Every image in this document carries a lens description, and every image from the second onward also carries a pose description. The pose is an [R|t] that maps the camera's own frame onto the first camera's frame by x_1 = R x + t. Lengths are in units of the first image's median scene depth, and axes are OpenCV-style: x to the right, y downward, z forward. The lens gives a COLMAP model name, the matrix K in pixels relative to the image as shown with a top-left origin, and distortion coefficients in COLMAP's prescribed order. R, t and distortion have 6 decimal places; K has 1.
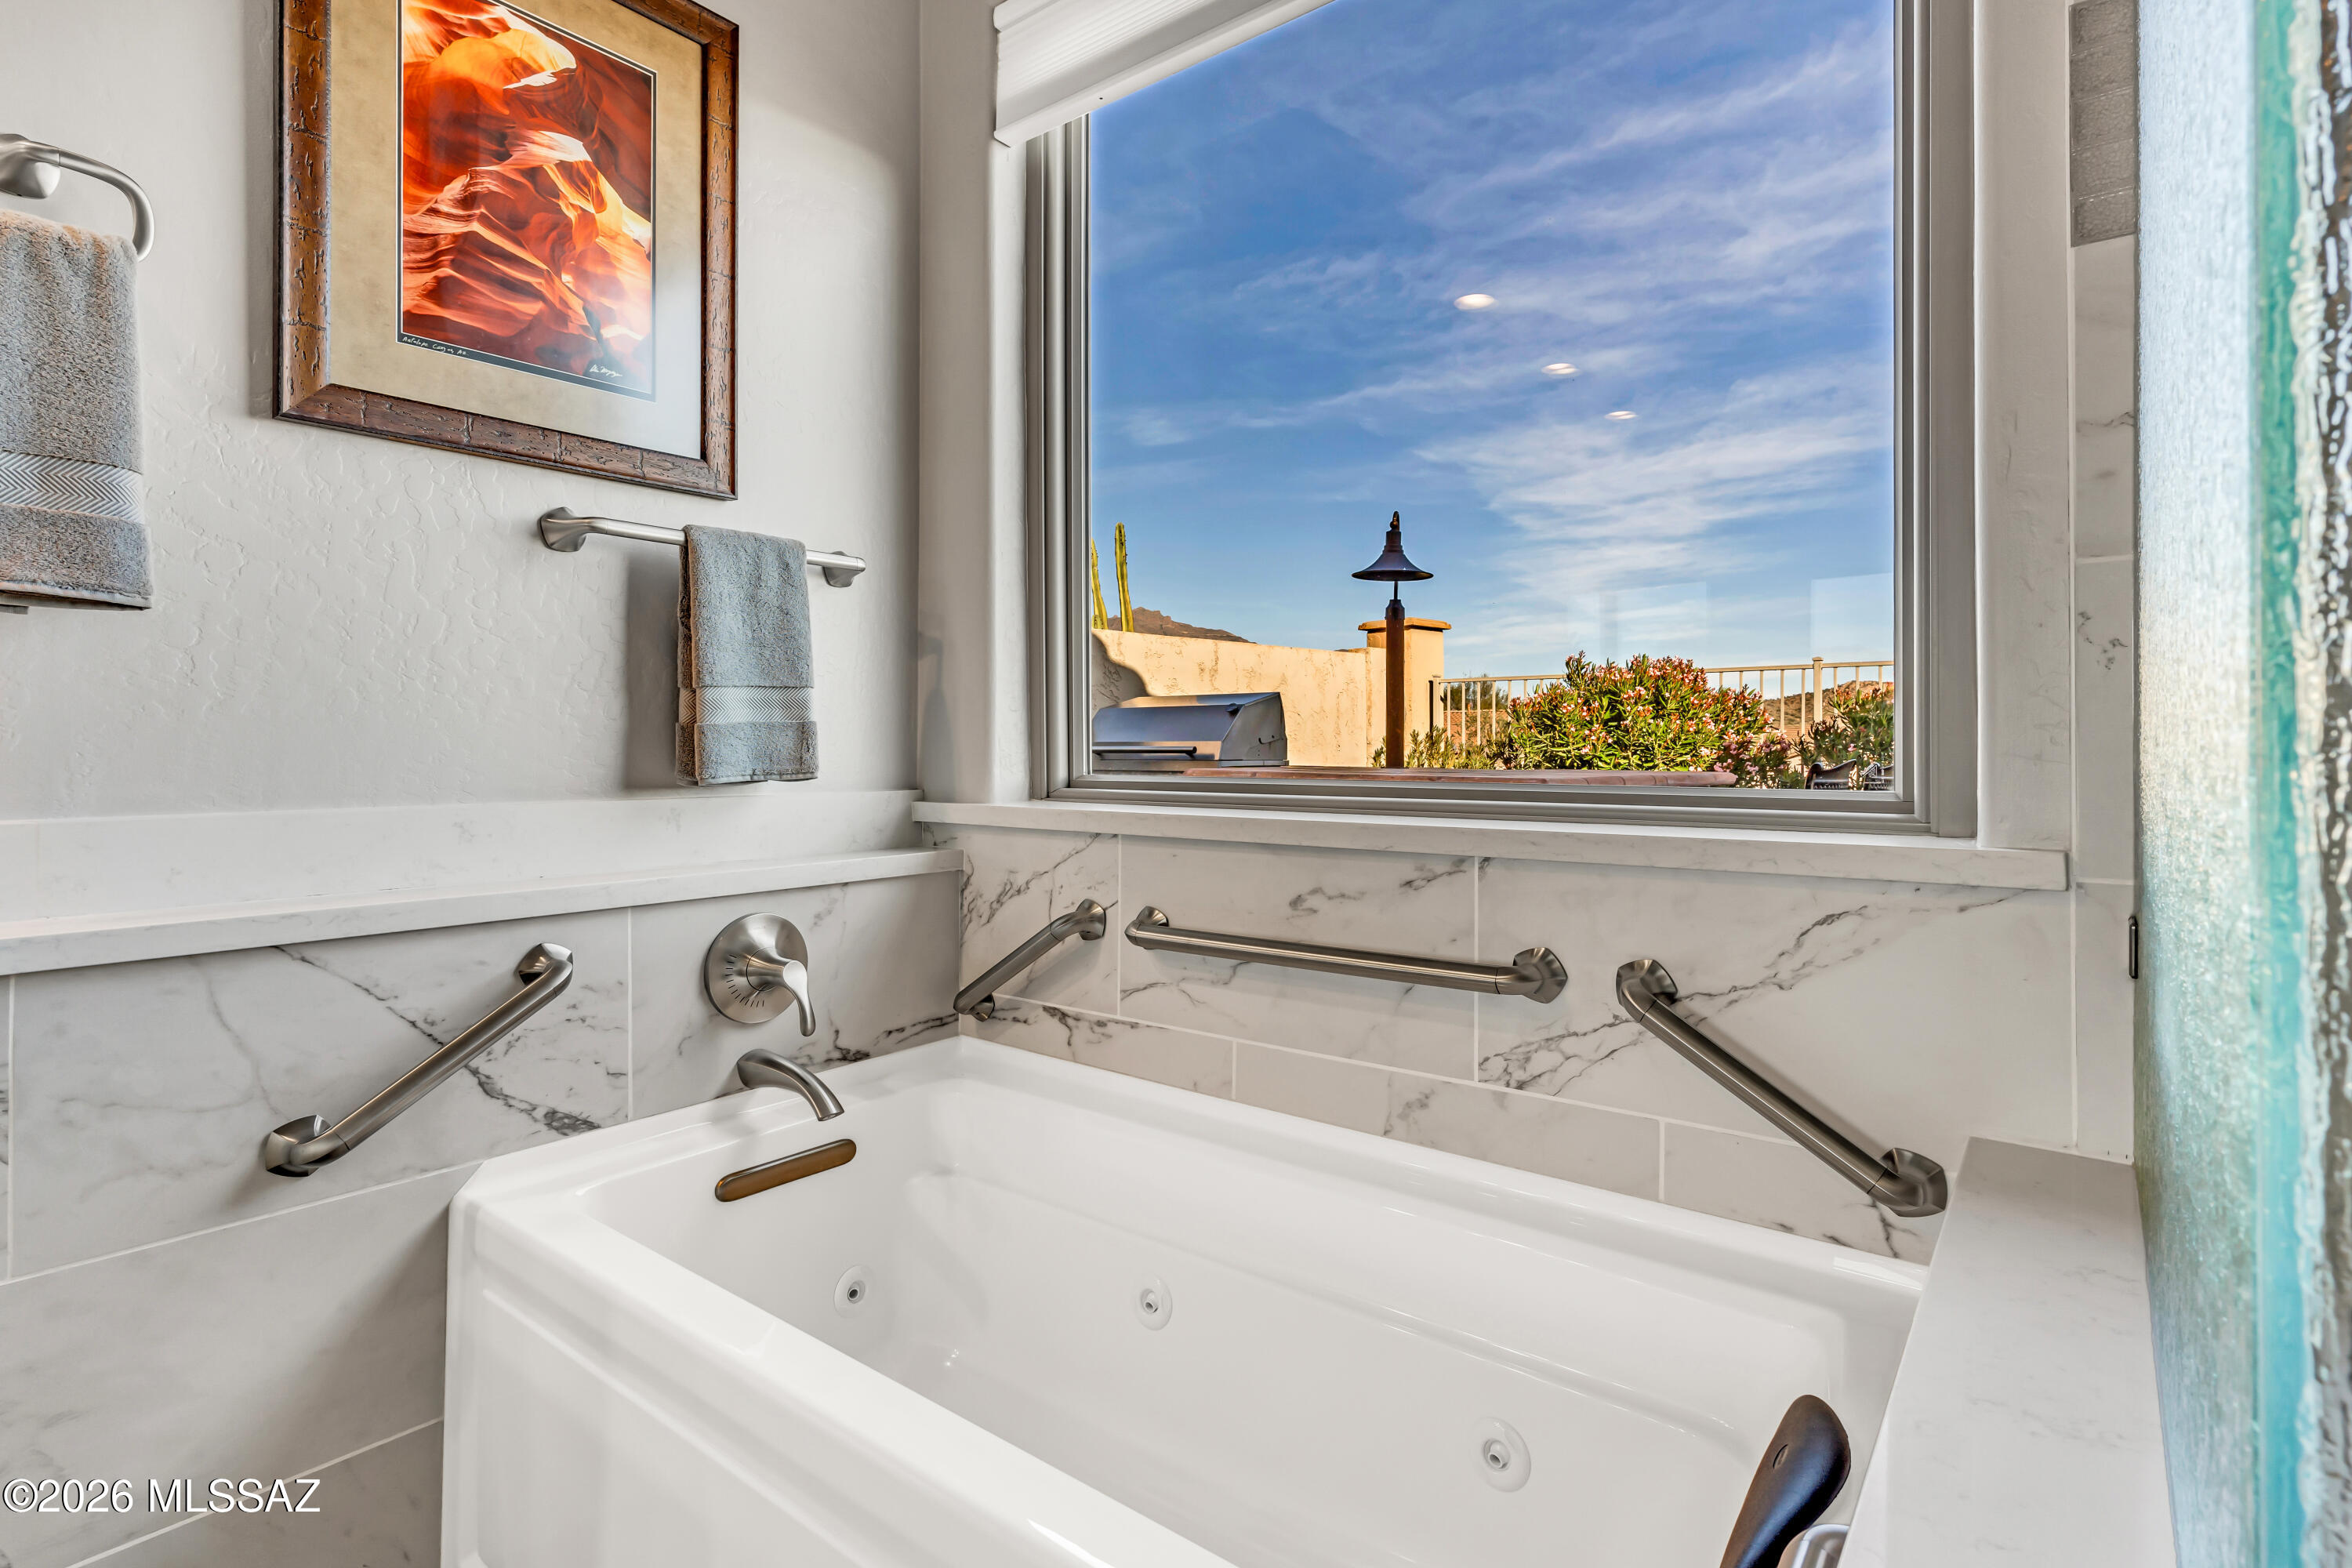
lens RADIAL K [[1152.6, 0, 1196.5], [0, 1152.6, 747.7], [0, 0, 1]] dist [-0.003195, 0.001922]
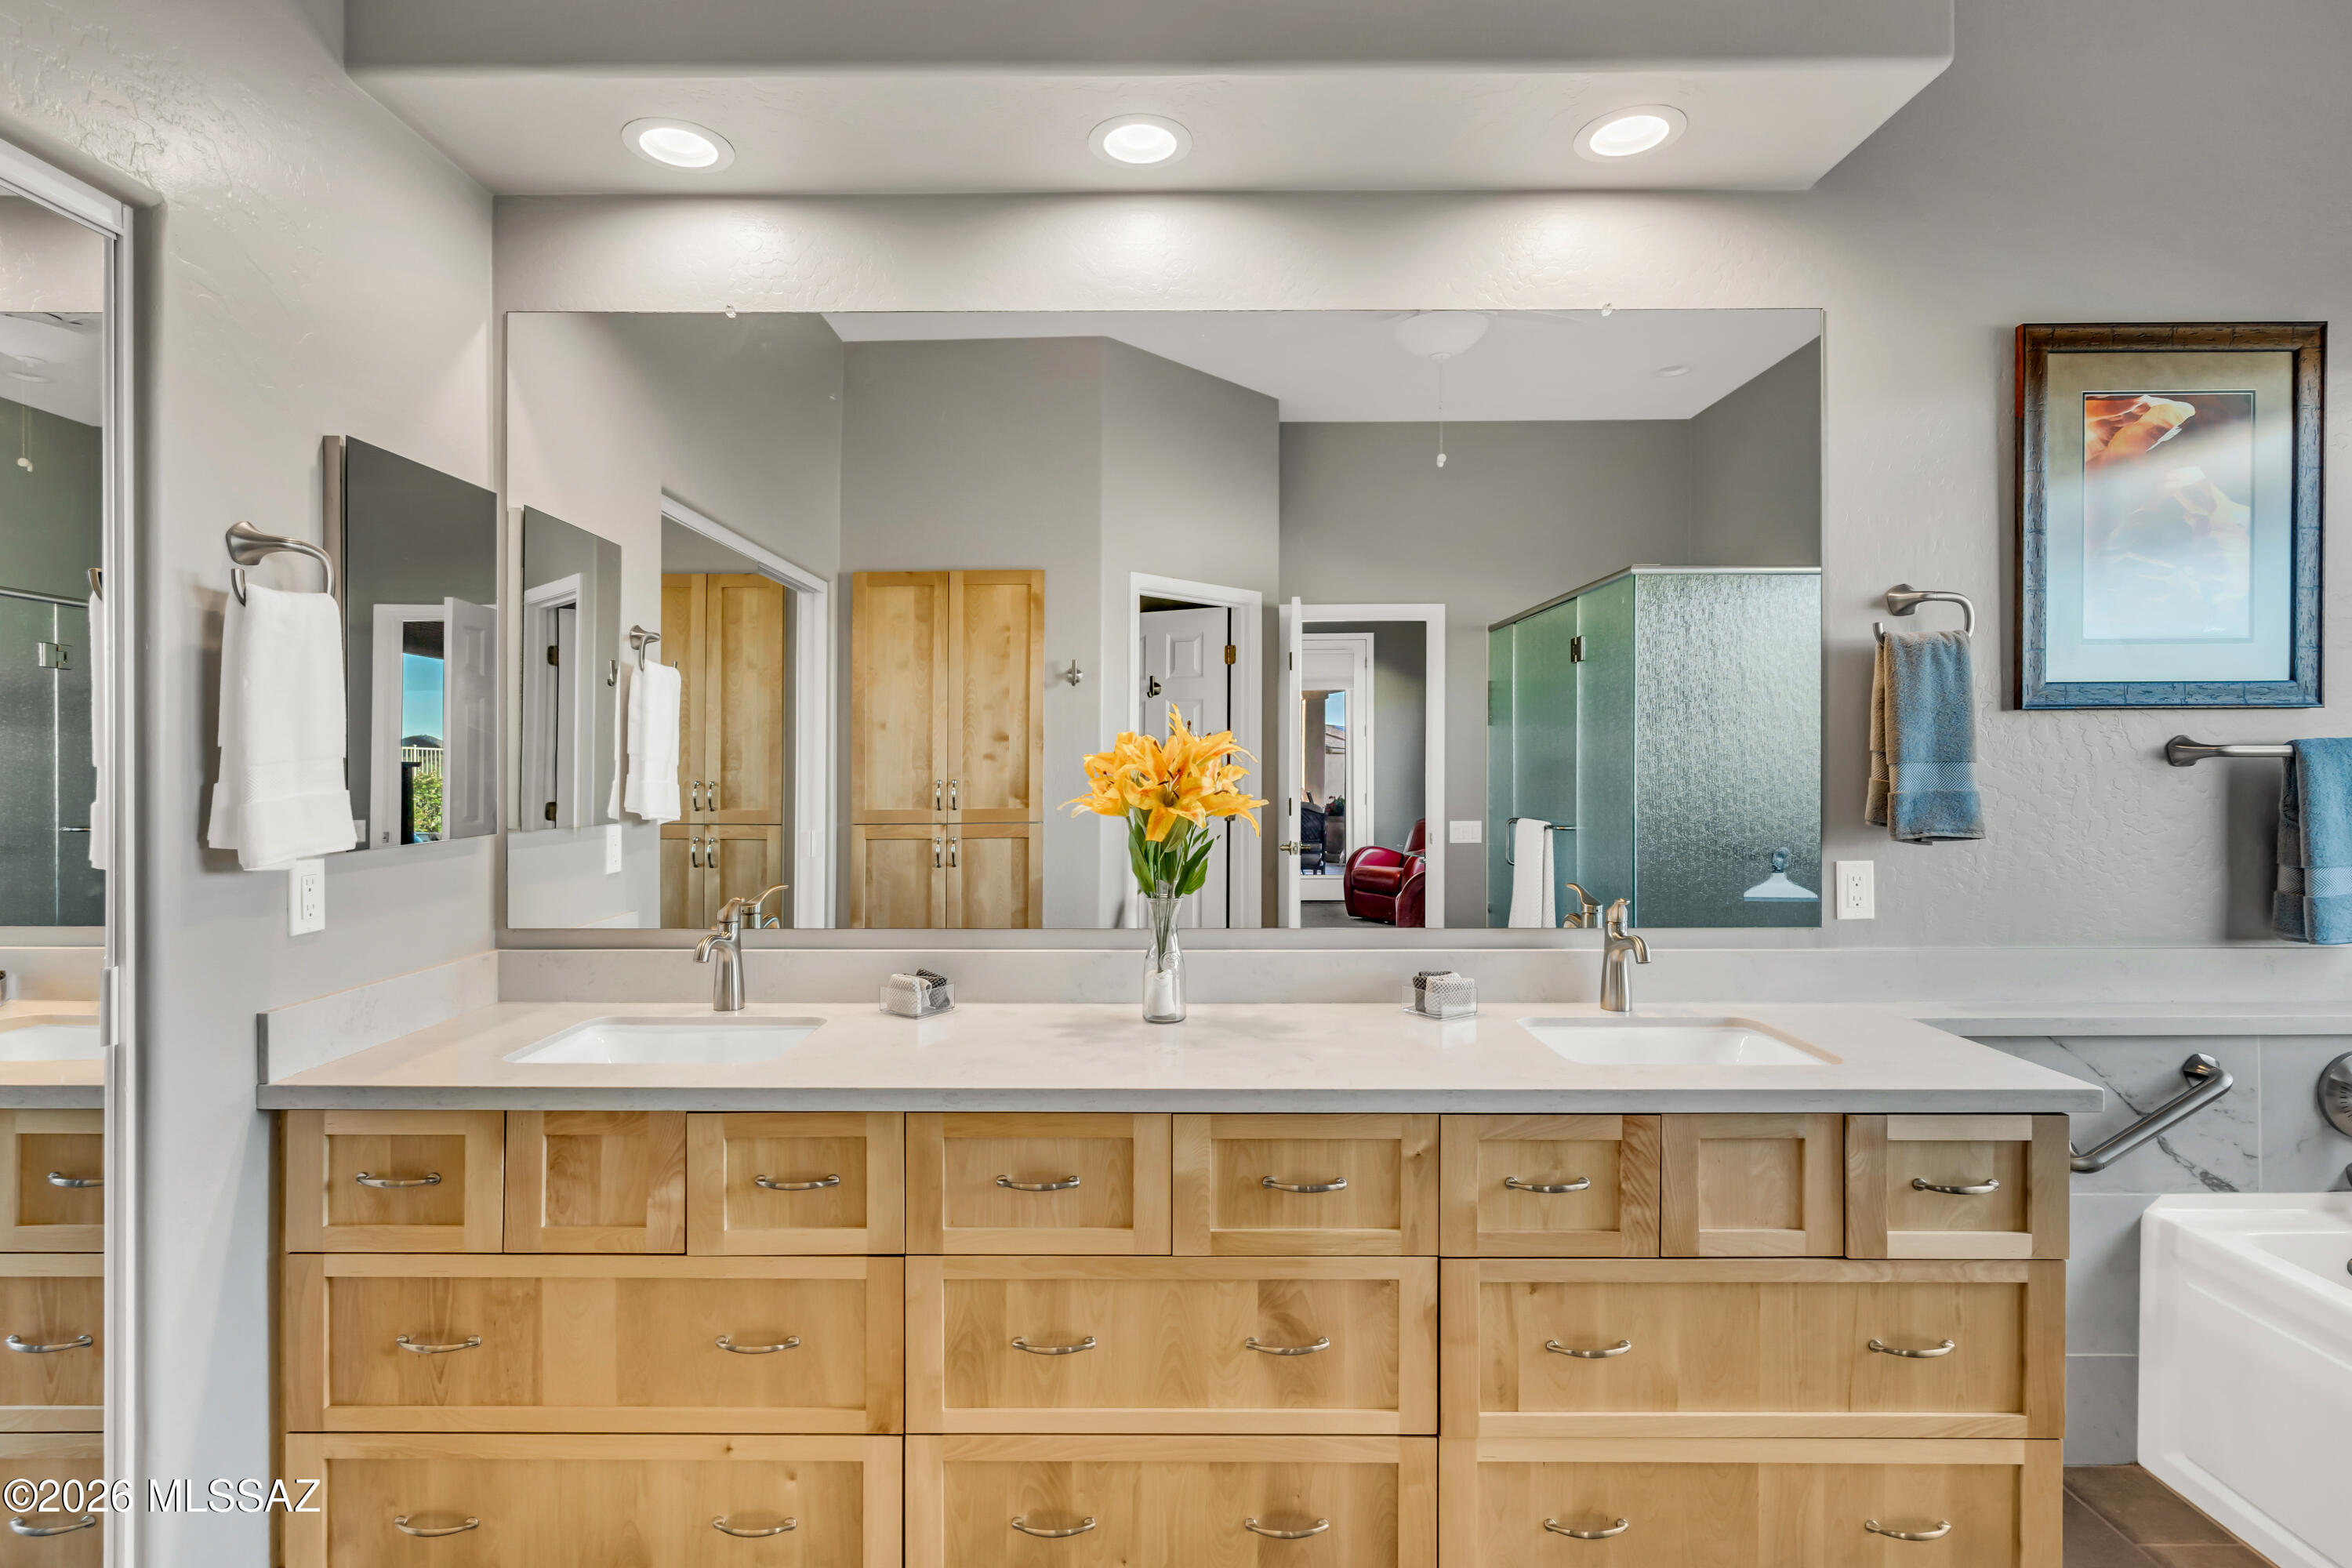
lens RADIAL K [[1152.6, 0, 1164.7], [0, 1152.6, 762.5], [0, 0, 1]] dist [-0.003195, 0.001922]
pose [[0.609675, 0.002397, -0.792648, -0.189827], [0.006290, 0.999949, 0.007863, -0.184829], [0.792626, -0.009780, 0.609629, -0.776976]]
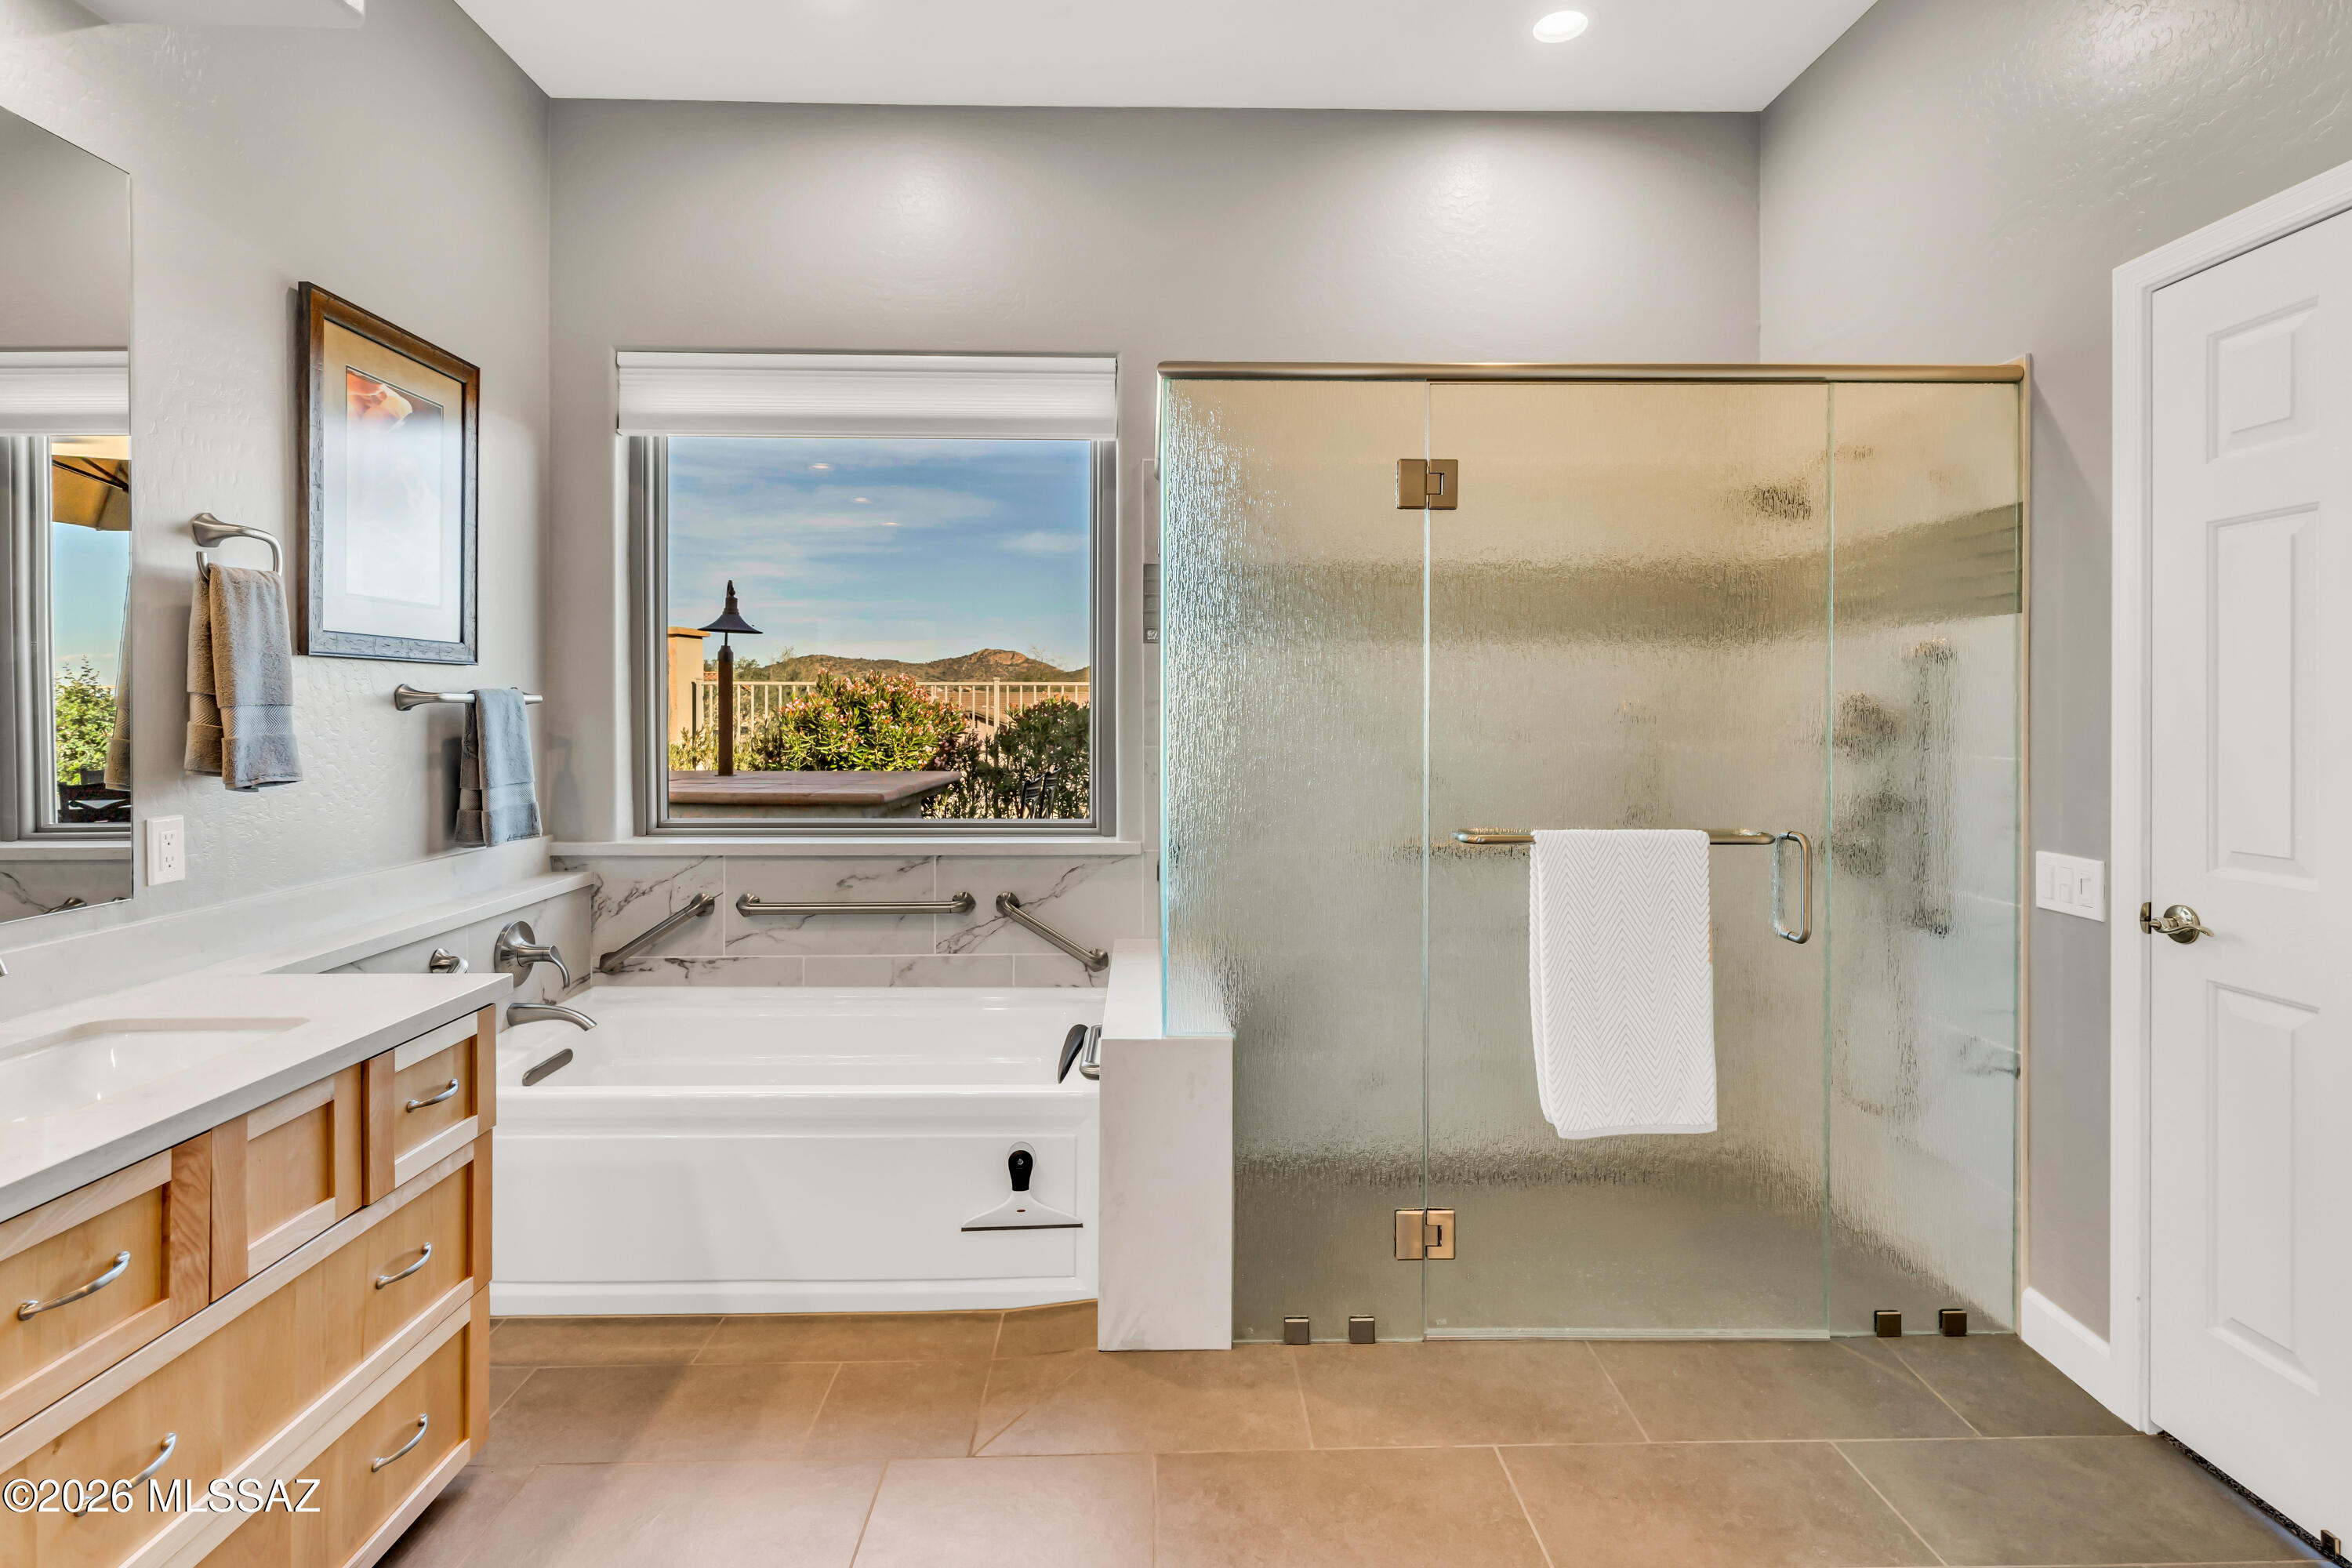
lens RADIAL K [[1152.6, 0, 1178.4], [0, 1152.6, 716.0], [0, 0, 1]] dist [-0.003195, 0.001922]
pose [[0.772878, -0.004215, 0.634541, -0.701356], [-0.003070, 0.999941, 0.010381, -0.174646], [-0.634548, -0.009971, 0.772819, -0.898666]]
